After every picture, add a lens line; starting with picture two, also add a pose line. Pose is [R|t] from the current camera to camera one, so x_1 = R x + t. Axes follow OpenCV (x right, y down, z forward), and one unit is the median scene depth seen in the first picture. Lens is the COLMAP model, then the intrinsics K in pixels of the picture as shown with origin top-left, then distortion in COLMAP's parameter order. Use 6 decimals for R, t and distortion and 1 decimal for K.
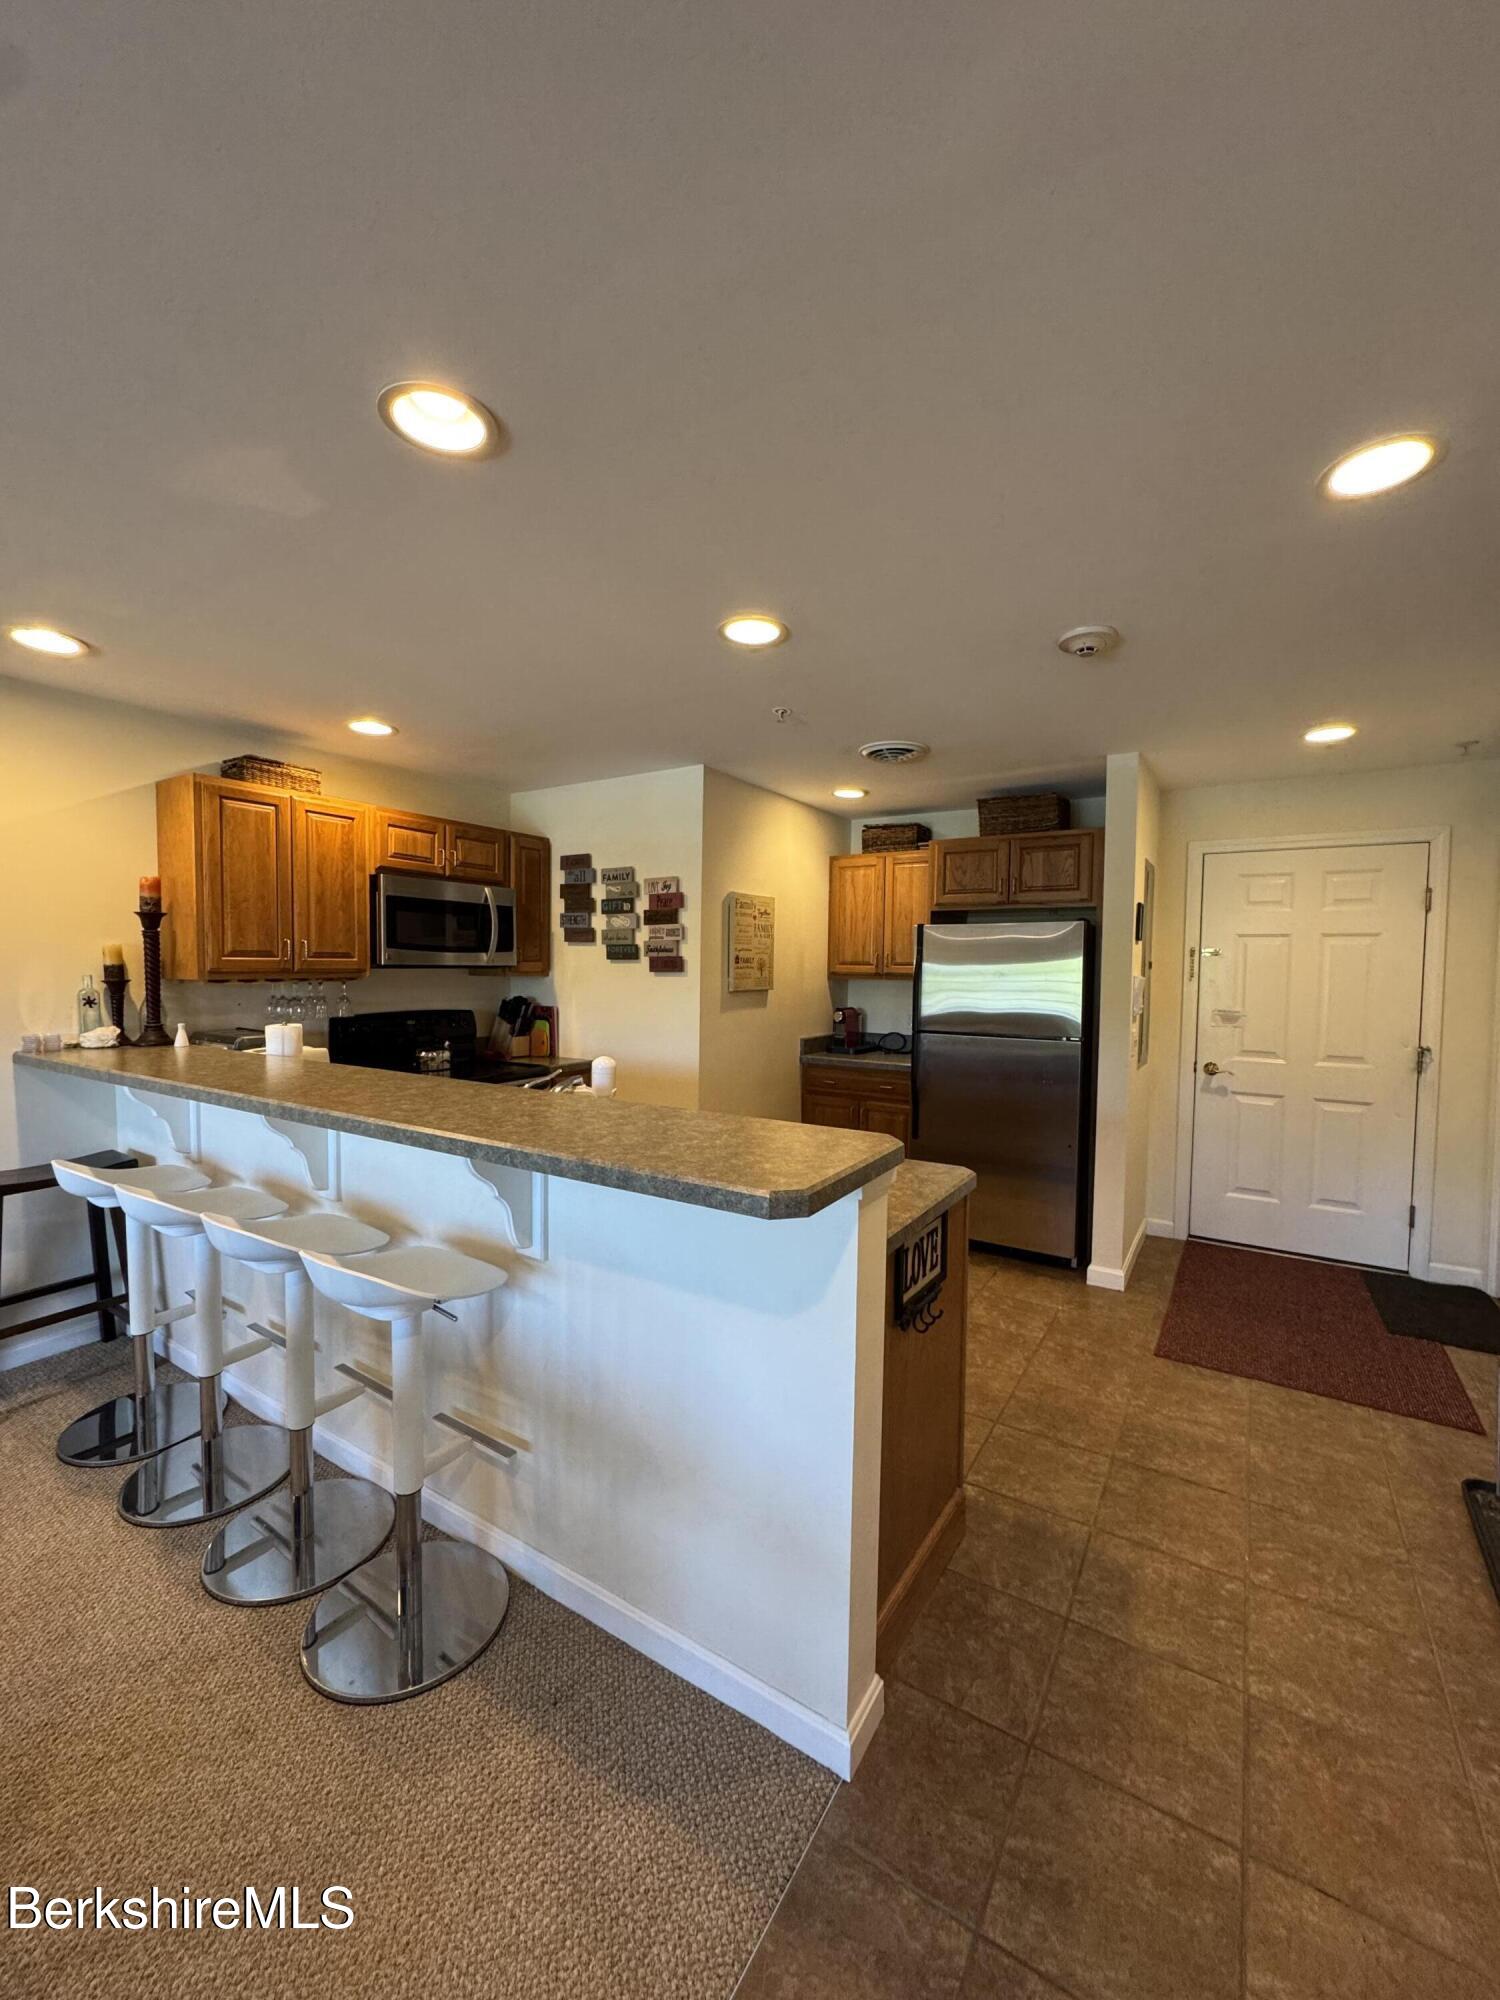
lens RADIAL K [[800.6, 0, 748.7], [0, 800.6, 1003.3], [0, 0, 1]] dist [0.001950, 0.000146]
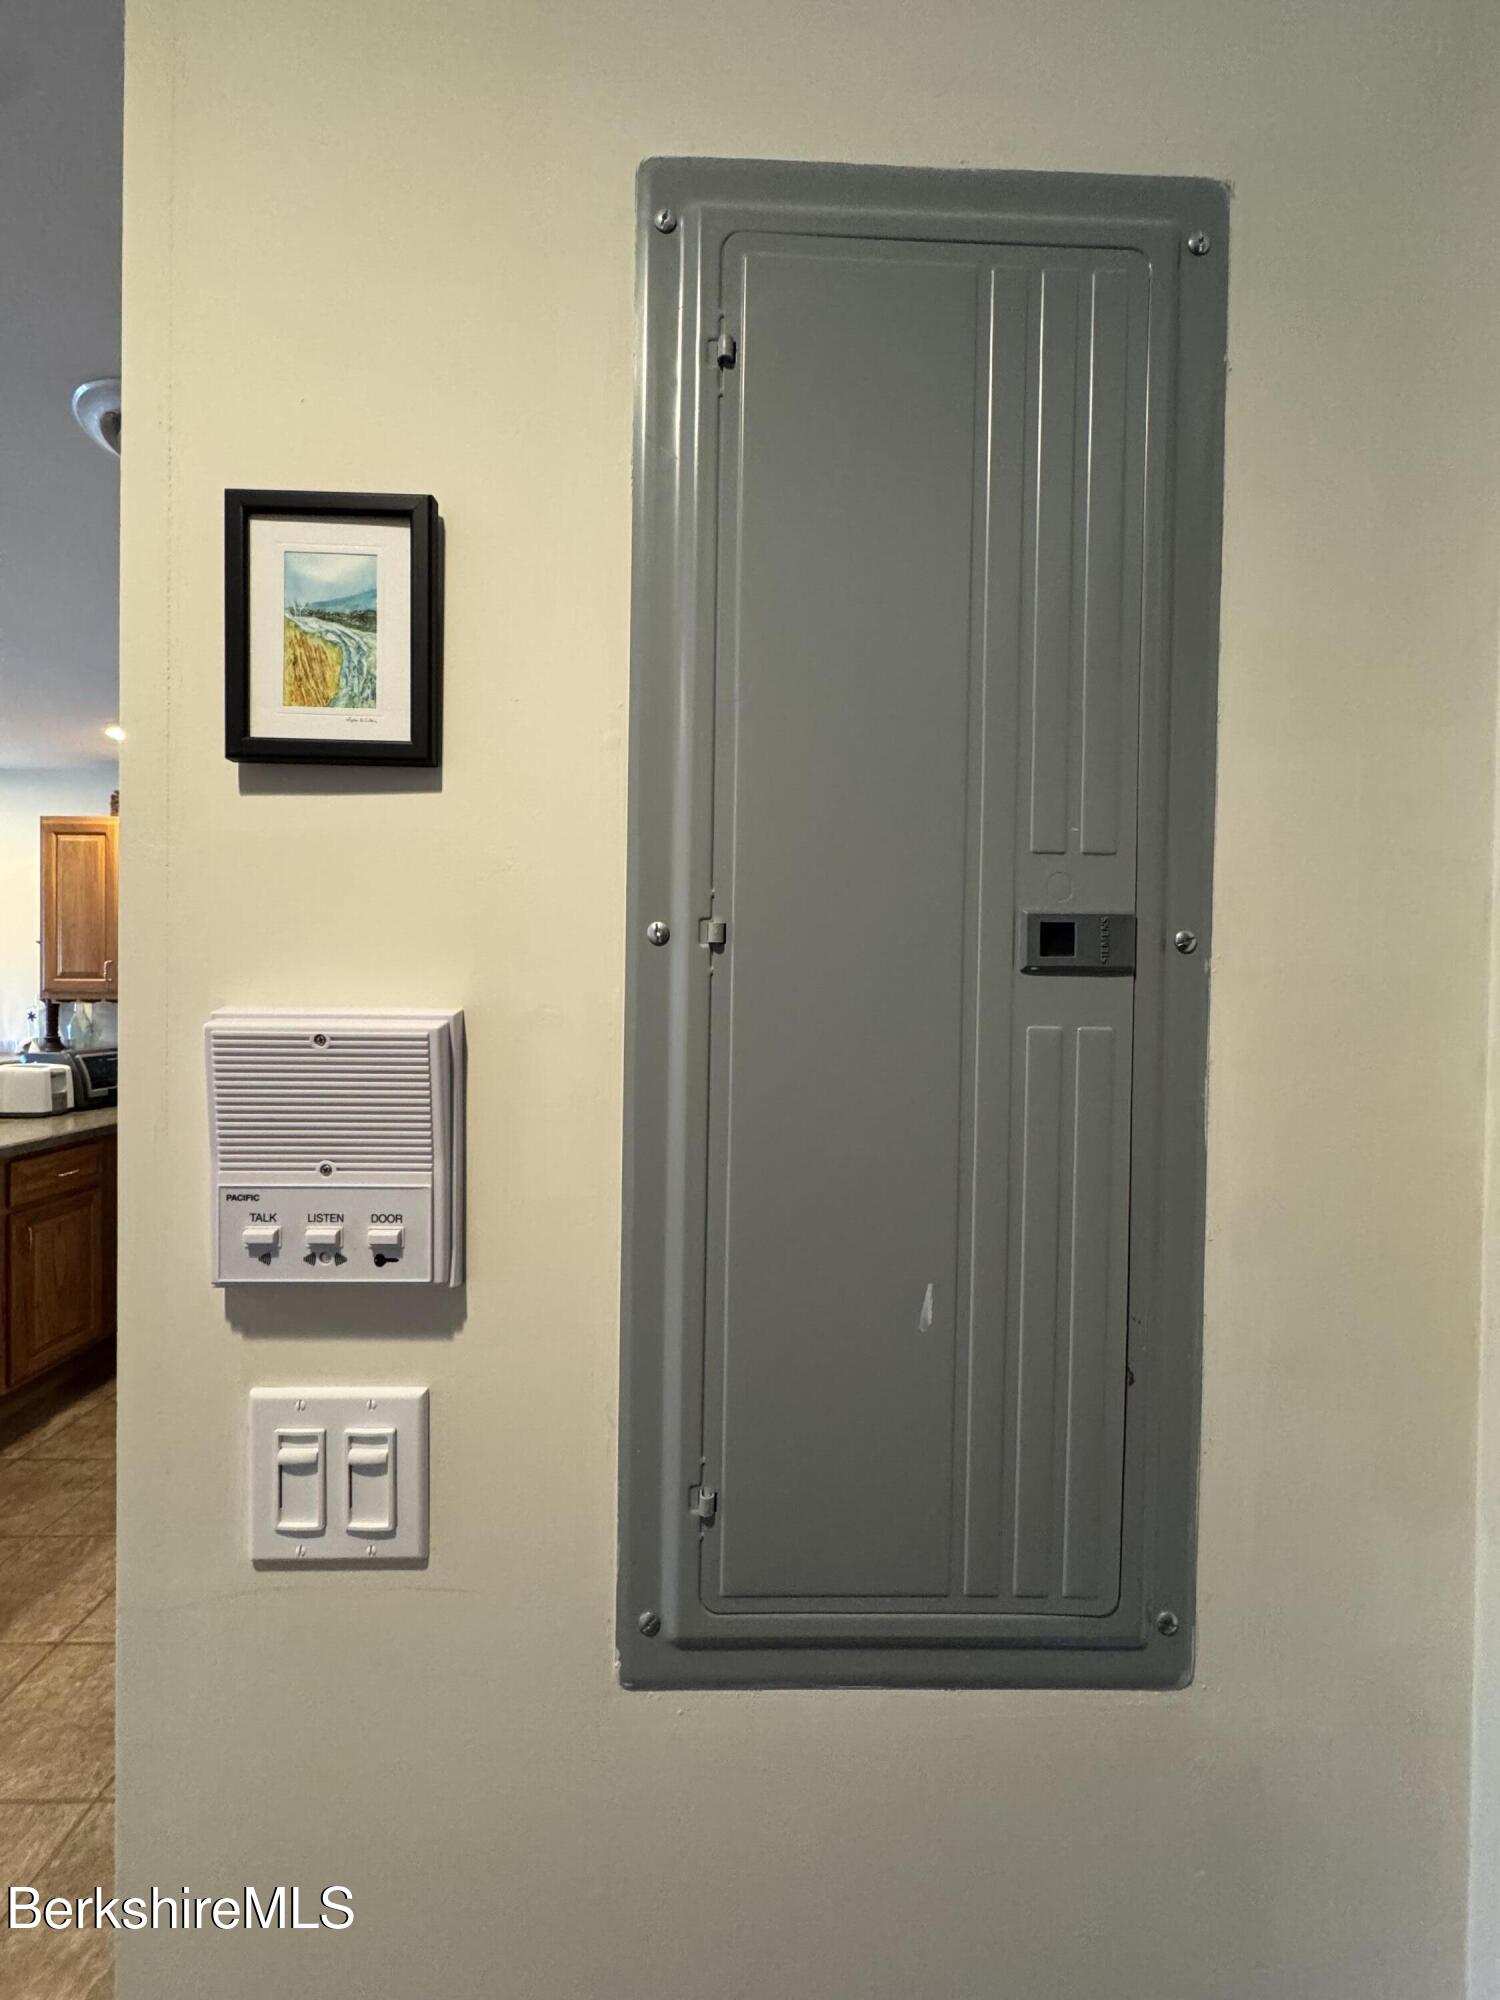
lens RADIAL K [[800.6, 0, 749.9], [0, 800.6, 1002.0], [0, 0, 1]] dist [0.001950, 0.000146]
pose [[0.563312, -0.000468, -0.826244, 0.770821], [-0.040828, 0.998762, -0.028402, -0.032863], [0.825235, 0.049733, 0.562596, 1.148123]]
